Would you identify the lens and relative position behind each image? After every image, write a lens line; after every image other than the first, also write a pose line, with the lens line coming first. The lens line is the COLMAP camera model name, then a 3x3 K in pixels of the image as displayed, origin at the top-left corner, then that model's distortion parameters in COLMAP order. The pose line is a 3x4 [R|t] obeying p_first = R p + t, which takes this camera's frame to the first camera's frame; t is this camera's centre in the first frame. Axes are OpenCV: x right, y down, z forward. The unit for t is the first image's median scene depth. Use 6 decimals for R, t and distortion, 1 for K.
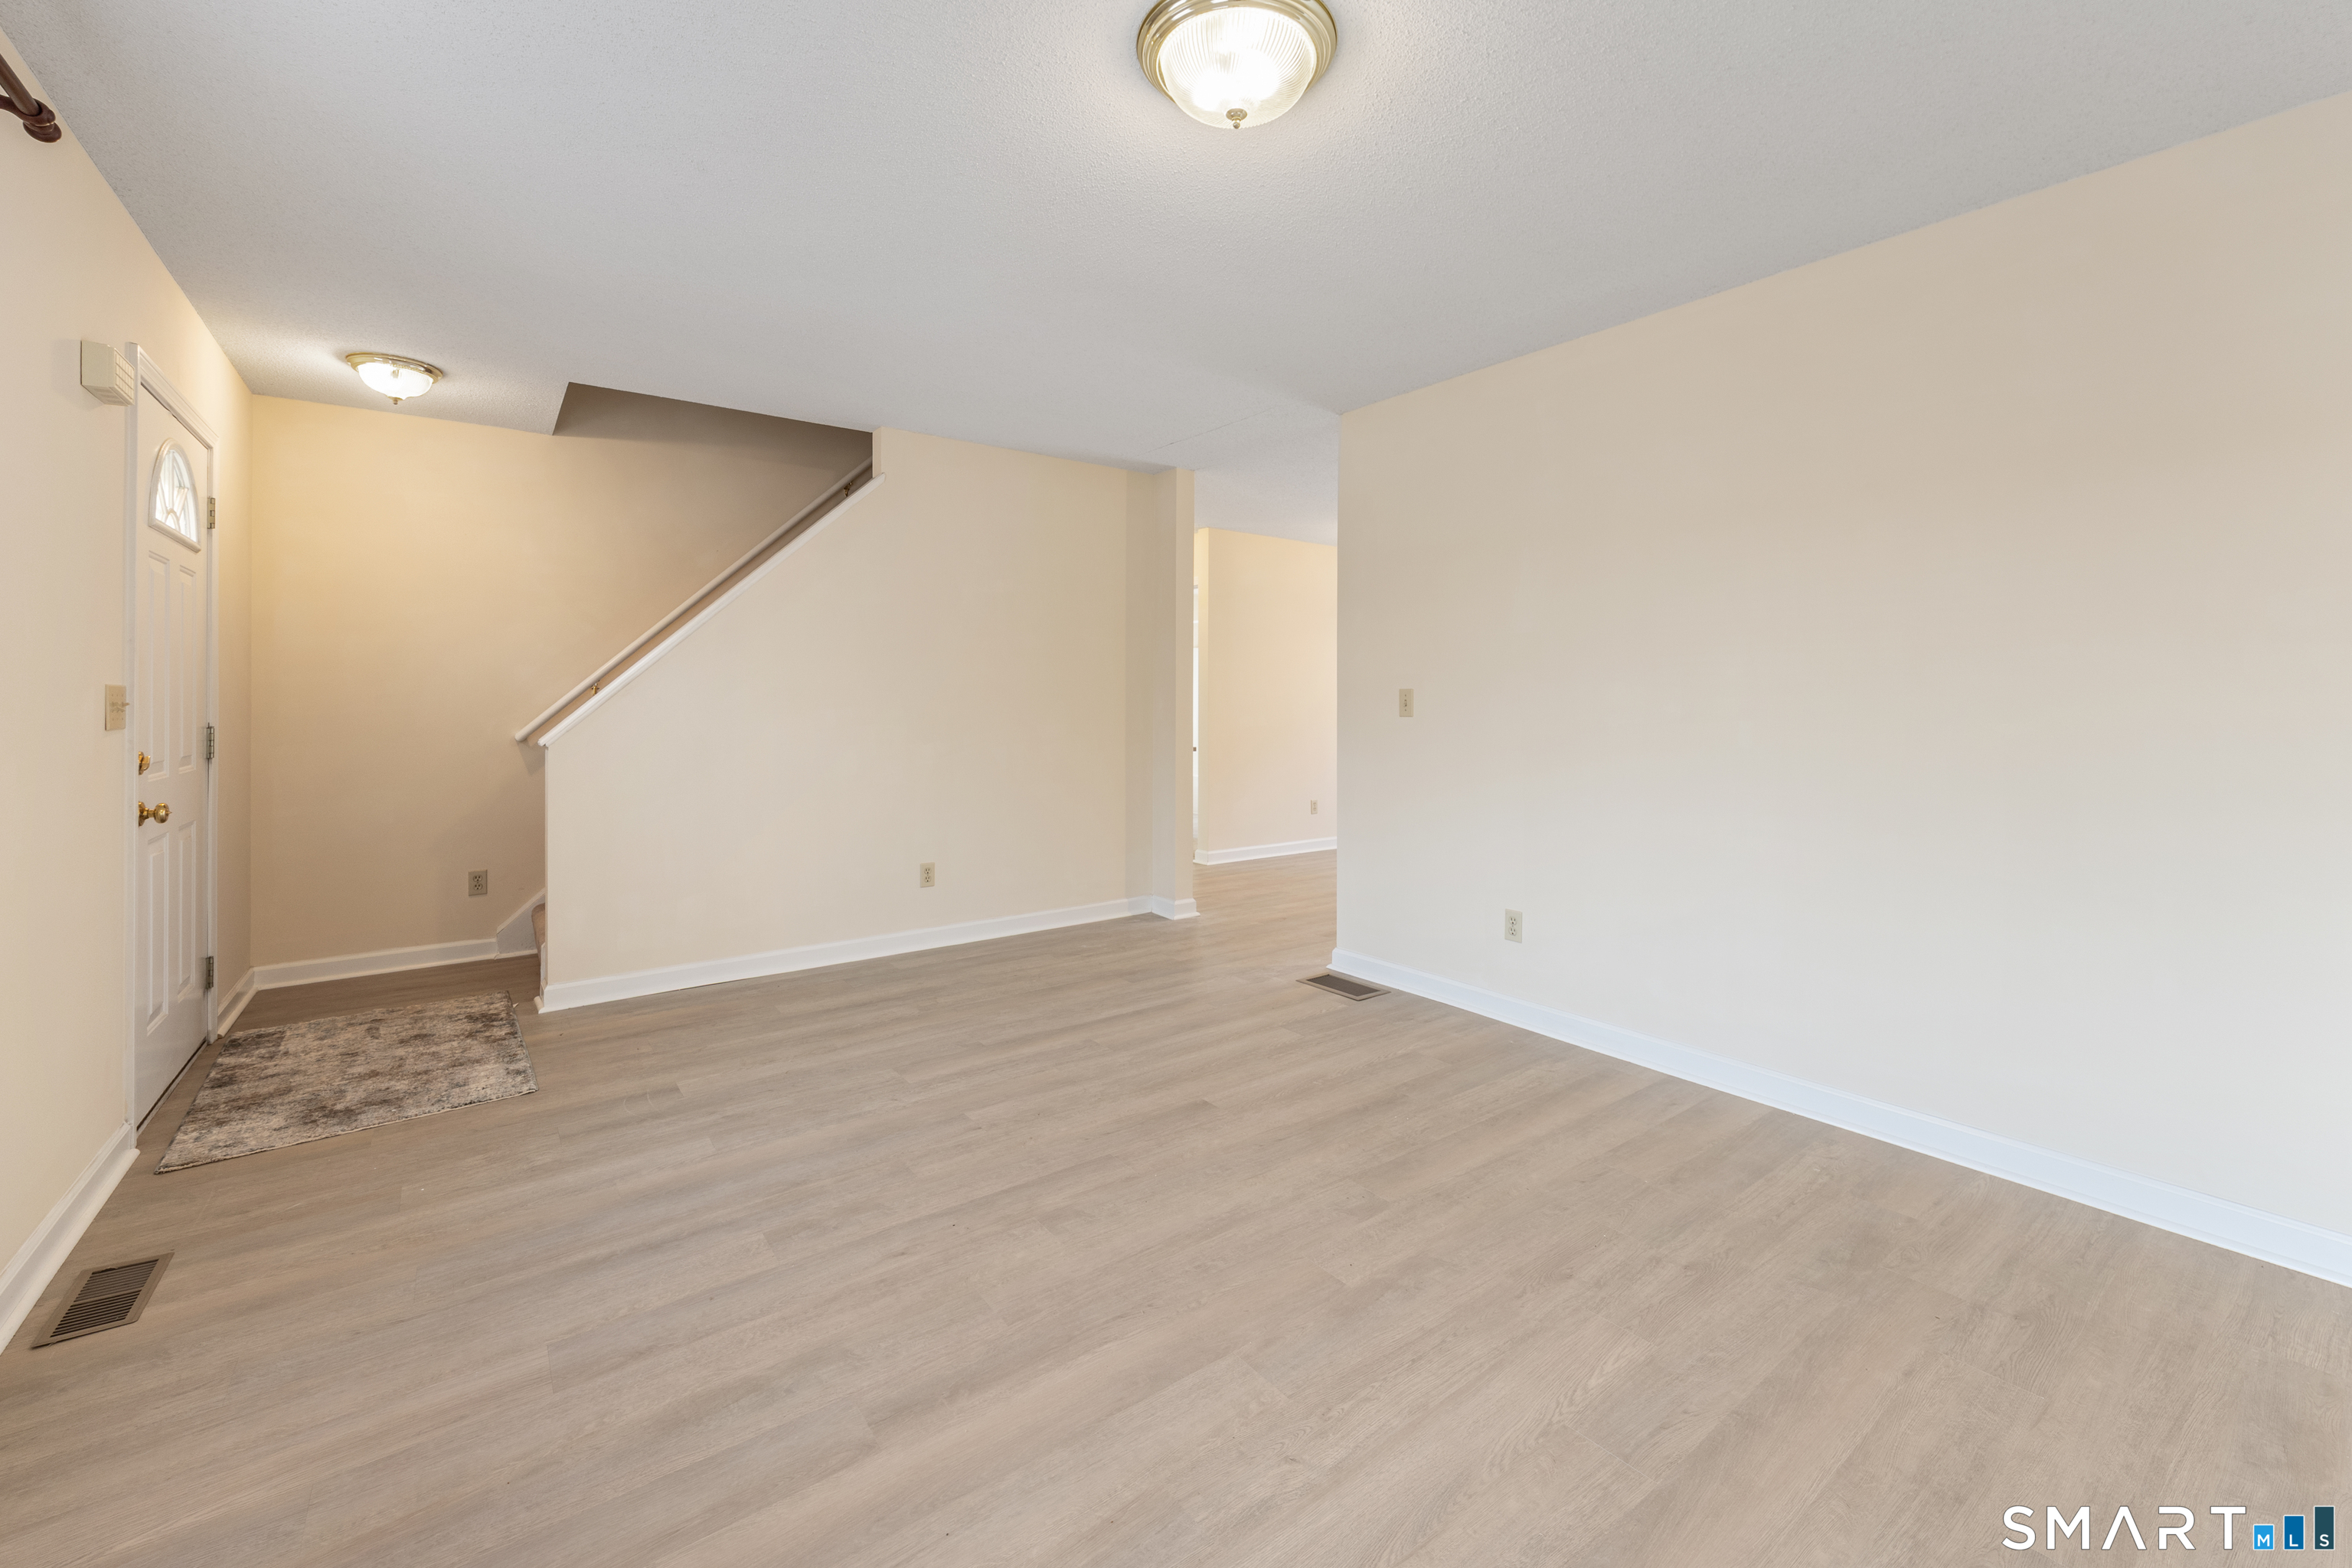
lens RADIAL K [[946.5, 0, 1172.5], [0, 946.5, 709.5], [0, 0, 1]] dist [0.000207, 0.000241]
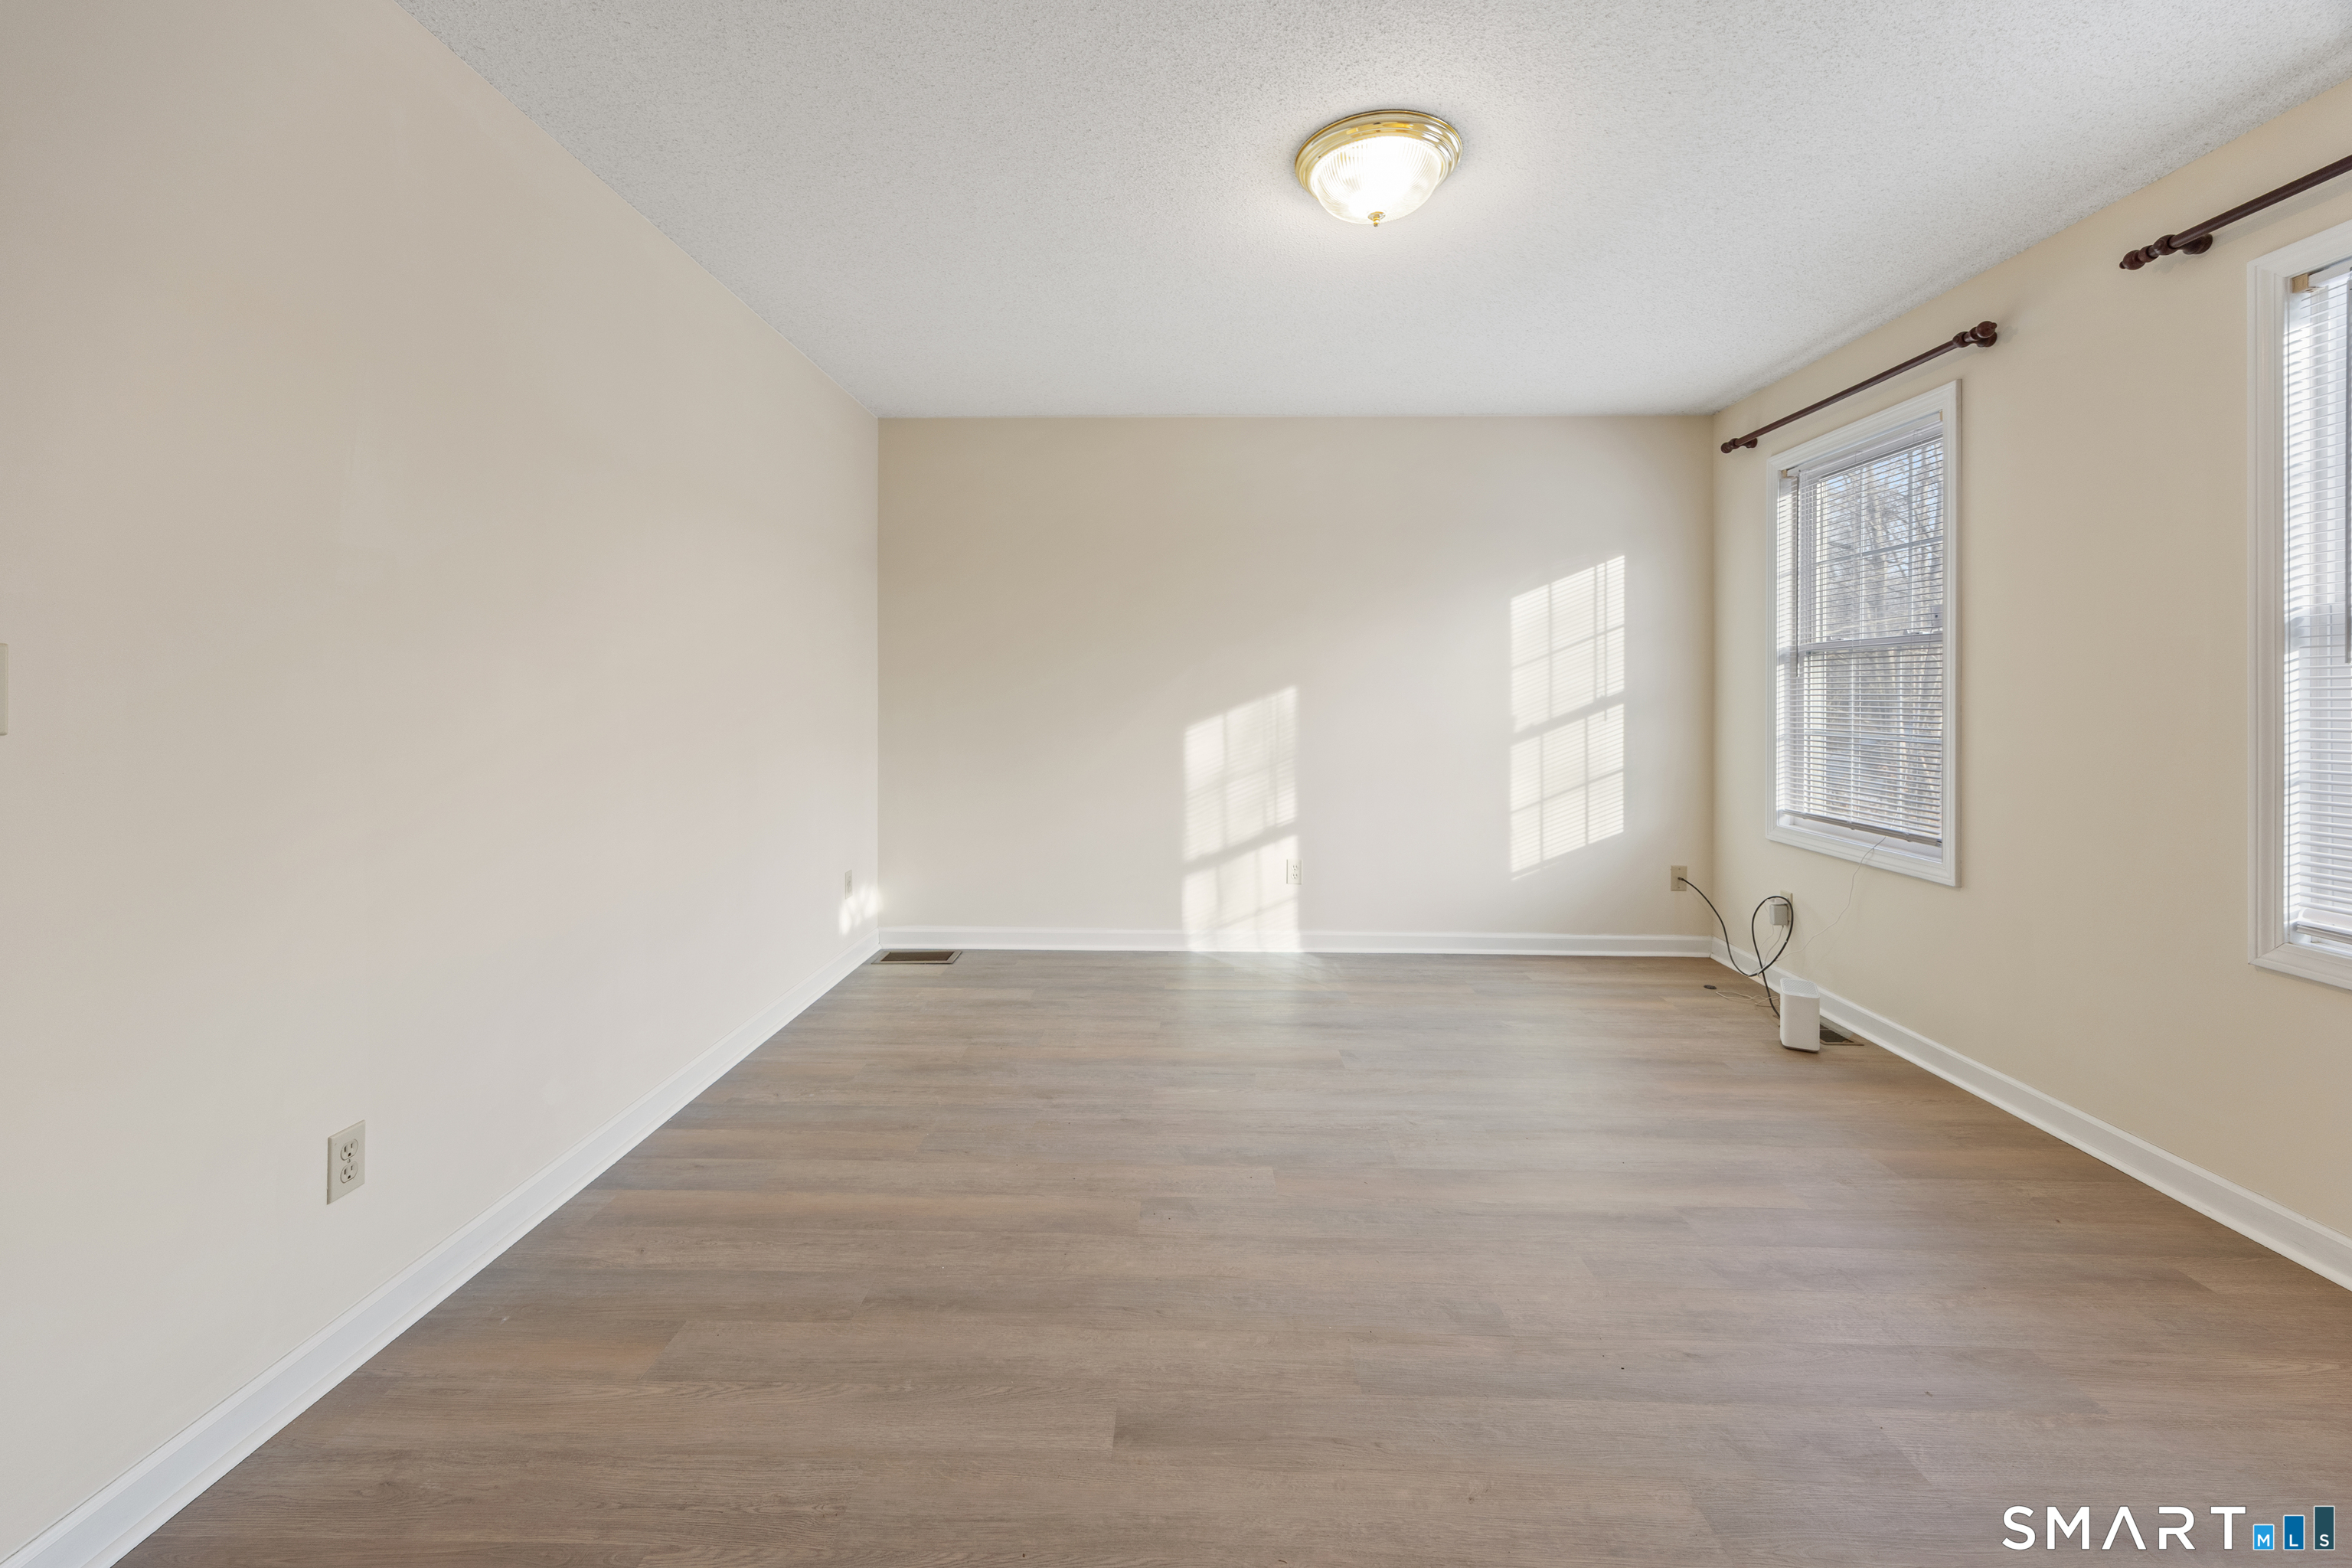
lens RADIAL K [[929.9, 0, 1174.5], [0, 929.9, 691.0], [0, 0, 1]] dist [0.001315, 0.000298]
pose [[-0.784822, -0.005566, 0.619696, -0.358949], [-0.000998, 0.999970, 0.007718, -0.014171], [-0.619720, 0.005439, -0.784804, 1.587712]]
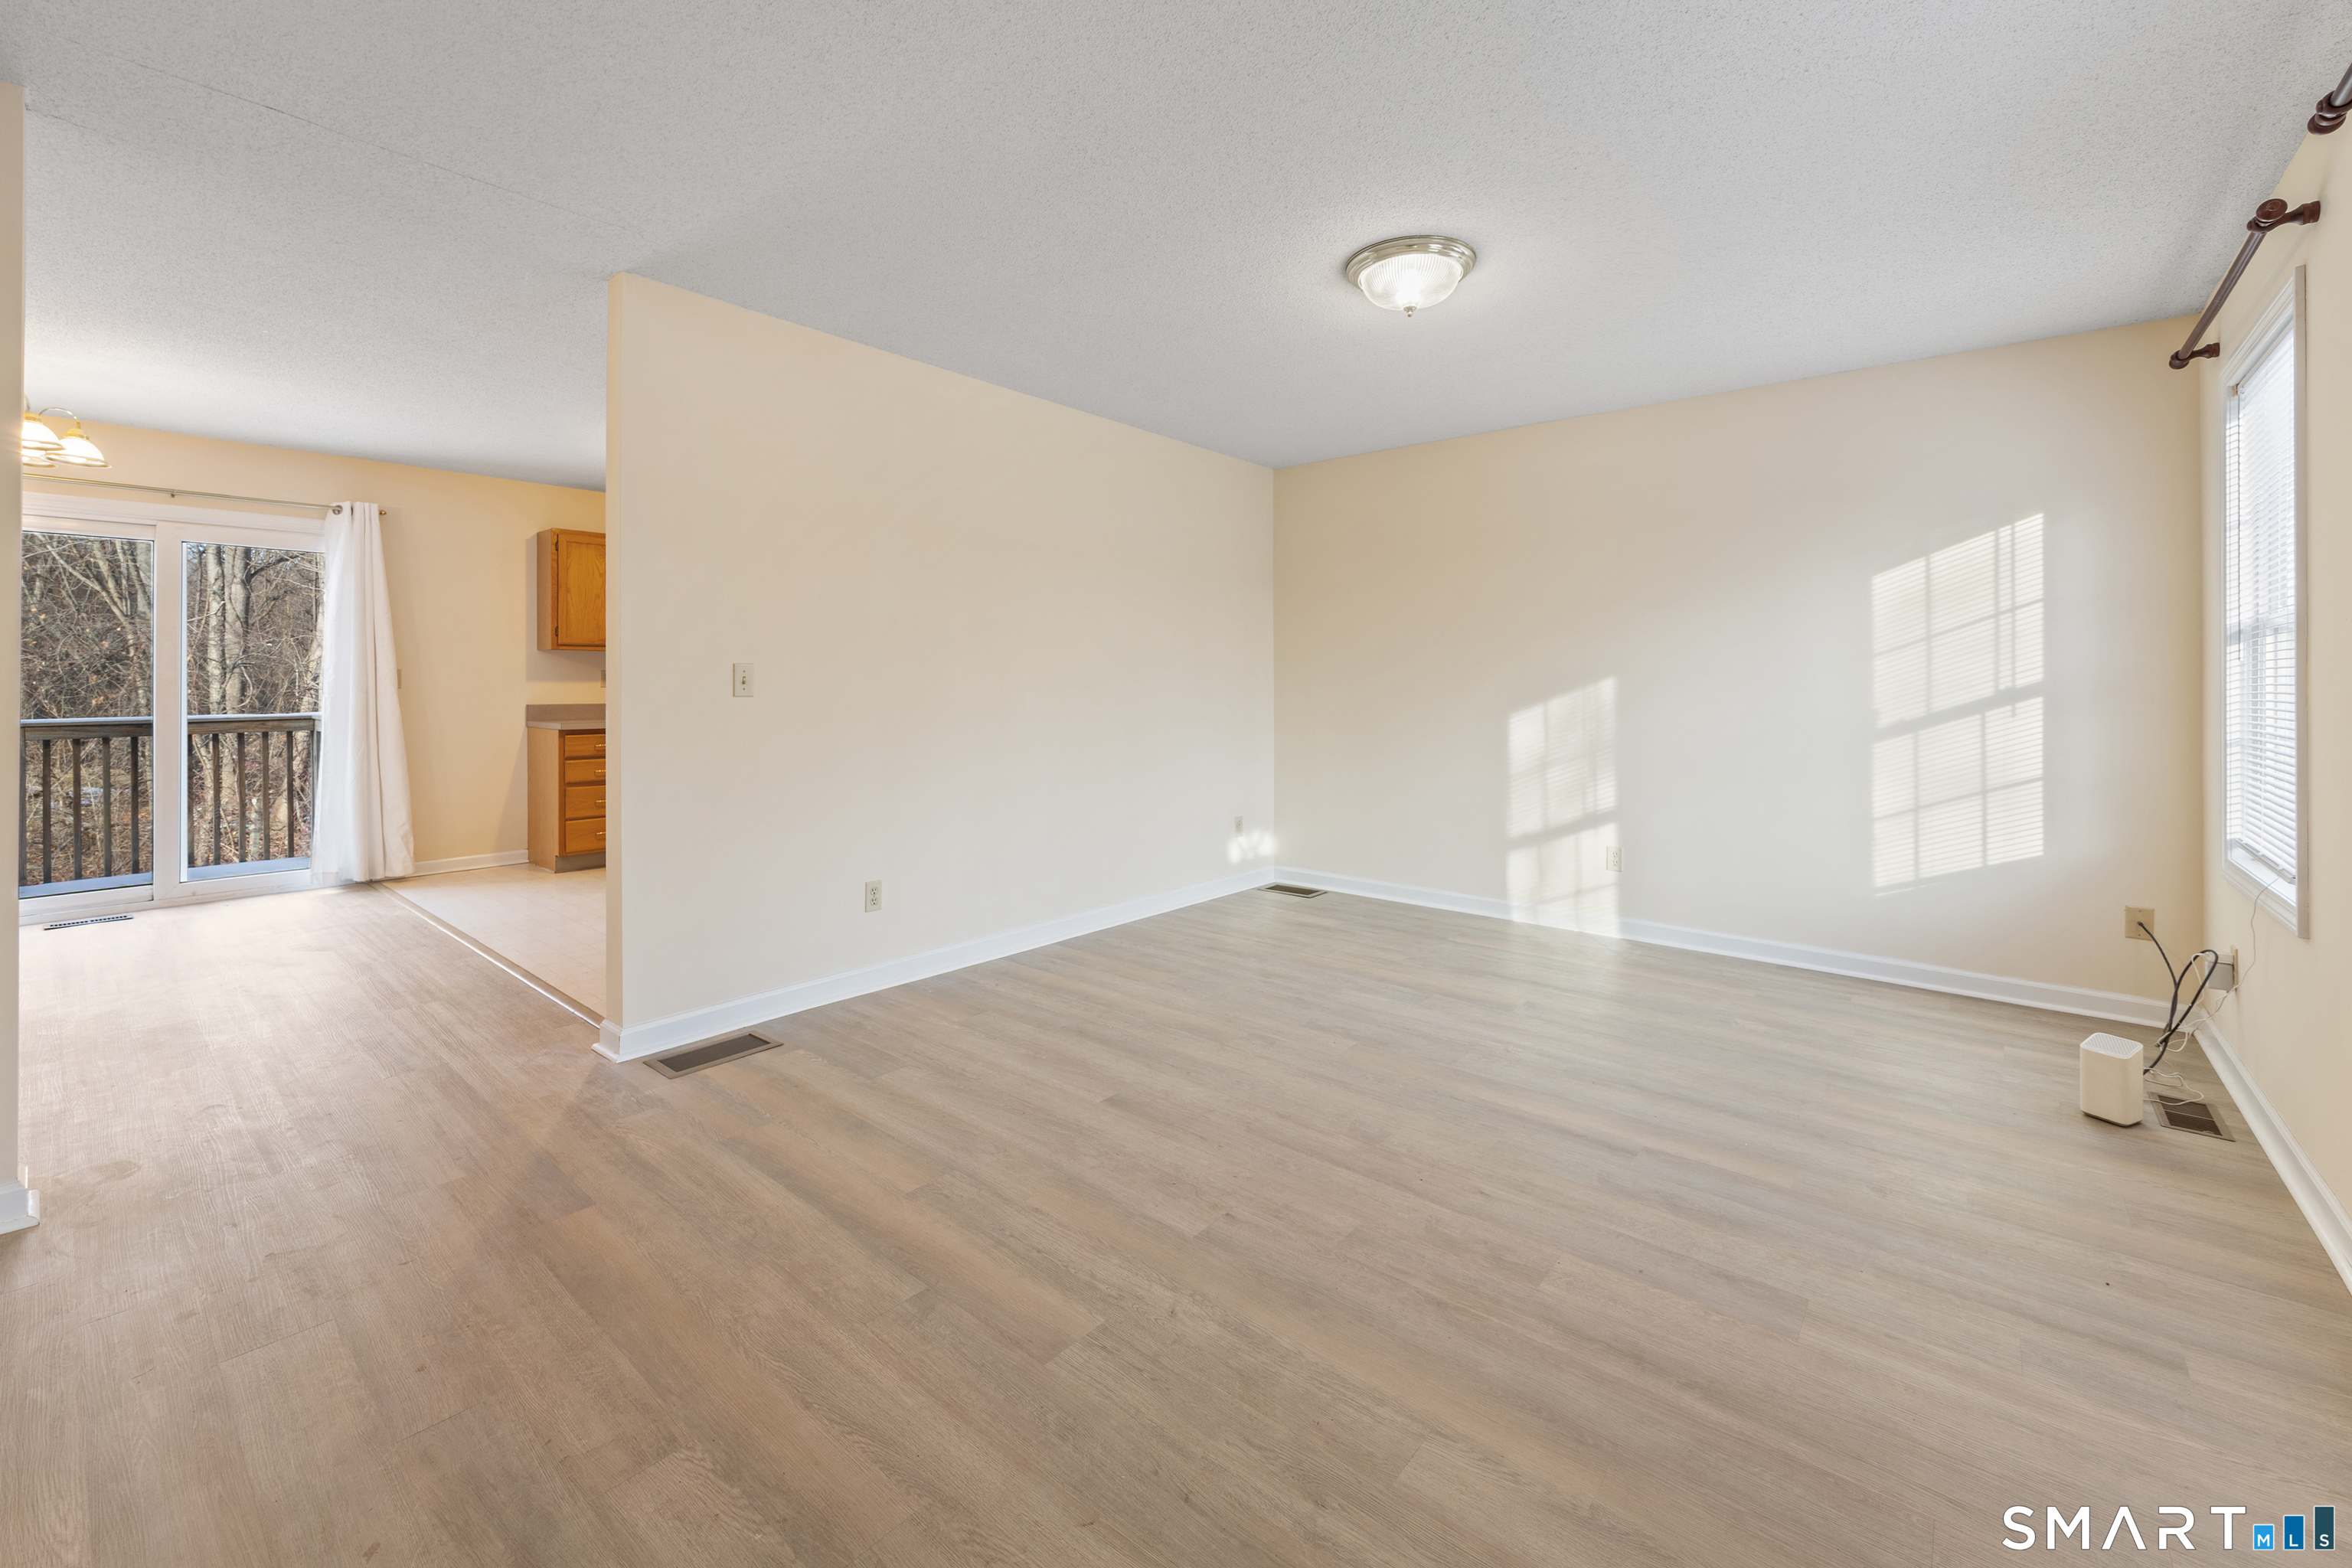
lens RADIAL K [[954.9, 0, 1182.5], [0, 954.9, 685.9], [0, 0, 1]] dist [0.001823, 0.000015]
pose [[-0.227956, -0.007392, 0.973643, -1.042187], [0.003420, 0.999959, 0.008392, -0.010582], [-0.973665, 0.005243, -0.227922, 1.302166]]
